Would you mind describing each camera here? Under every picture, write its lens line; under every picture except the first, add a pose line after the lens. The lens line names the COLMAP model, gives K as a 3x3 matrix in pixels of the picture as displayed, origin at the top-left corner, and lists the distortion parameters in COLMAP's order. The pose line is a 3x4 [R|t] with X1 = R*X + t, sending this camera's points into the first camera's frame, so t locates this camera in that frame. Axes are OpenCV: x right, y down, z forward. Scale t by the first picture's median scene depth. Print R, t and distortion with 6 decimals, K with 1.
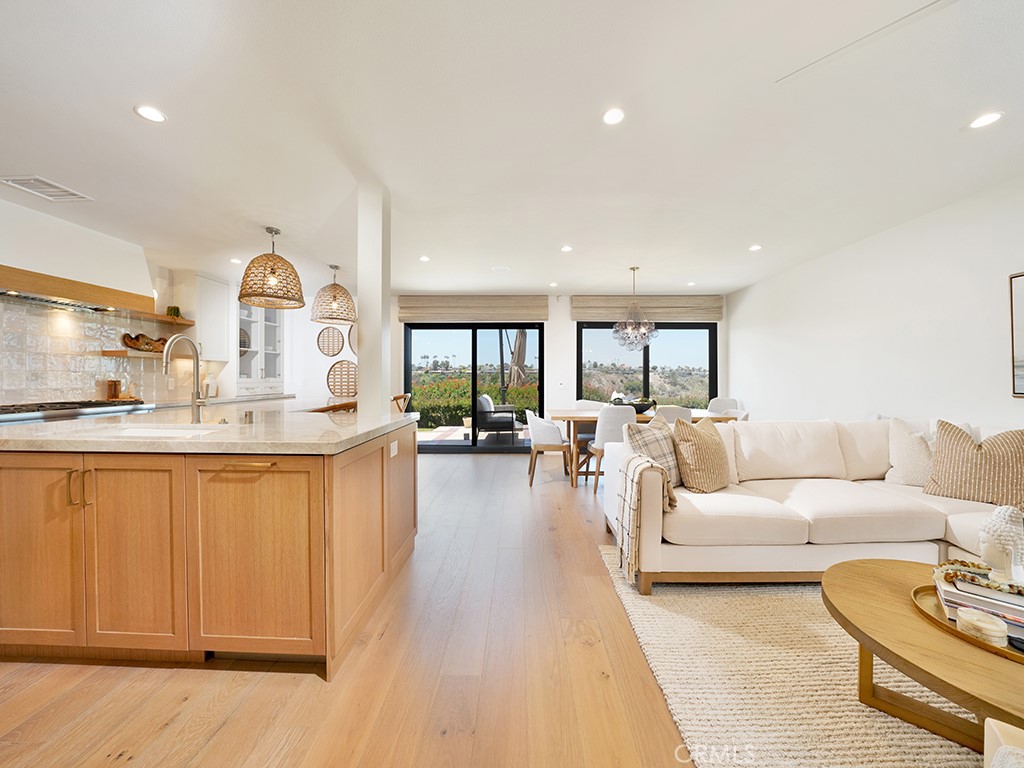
lens RADIAL K [[358.1, 0, 510.9], [0, 358.1, 381.9], [0, 0, 1]] dist [-0.001925, 0.000648]
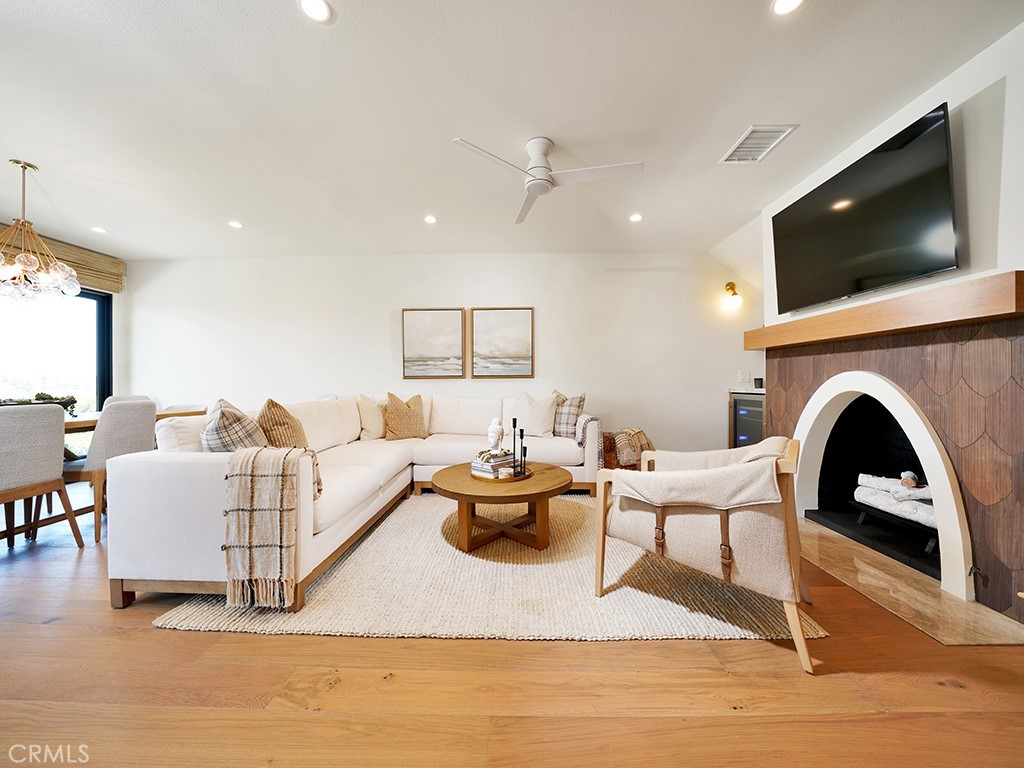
lens RADIAL K [[358.1, 0, 518.0], [0, 358.1, 379.8], [0, 0, 1]] dist [-0.001925, 0.000648]
pose [[0.034109, 0.004739, 0.999407, -0.364210], [0.012197, 0.999912, -0.005158, 0.068071], [-0.999344, 0.012365, 0.034048, 0.398513]]
